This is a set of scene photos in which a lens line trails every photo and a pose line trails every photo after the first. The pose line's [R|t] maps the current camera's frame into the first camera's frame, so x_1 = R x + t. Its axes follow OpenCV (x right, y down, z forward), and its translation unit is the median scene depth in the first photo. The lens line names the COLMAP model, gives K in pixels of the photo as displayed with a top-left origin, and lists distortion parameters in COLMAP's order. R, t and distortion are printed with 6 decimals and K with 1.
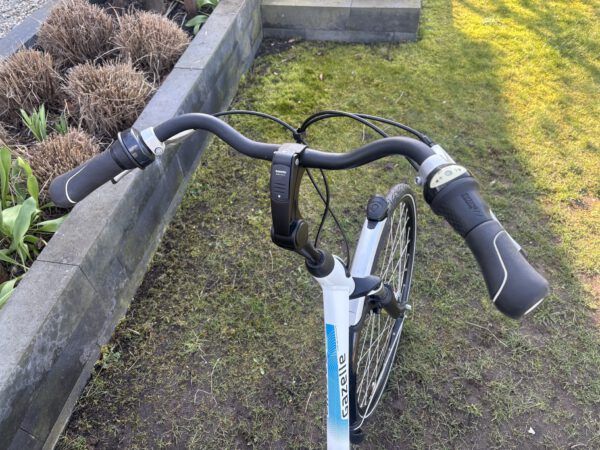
lens RADIAL K [[453.8, 0, 303.5], [0, 453.8, 226.9], [0, 0, 1]] dist [0.051624, -0.059814]
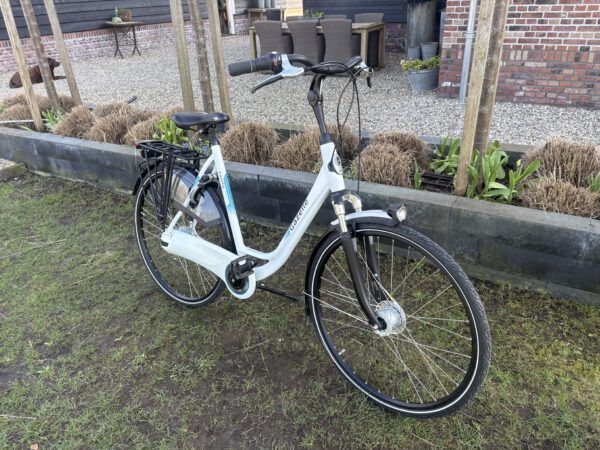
lens RADIAL K [[453.8, 0, 304.6], [0, 453.8, 223.0], [0, 0, 1]] dist [0.051624, -0.059814]
pose [[-0.339111, 0.470373, -0.814711, 0.823495], [-0.671314, 0.485706, 0.559846, -0.357357], [0.659046, 0.736777, 0.151060, 0.381615]]
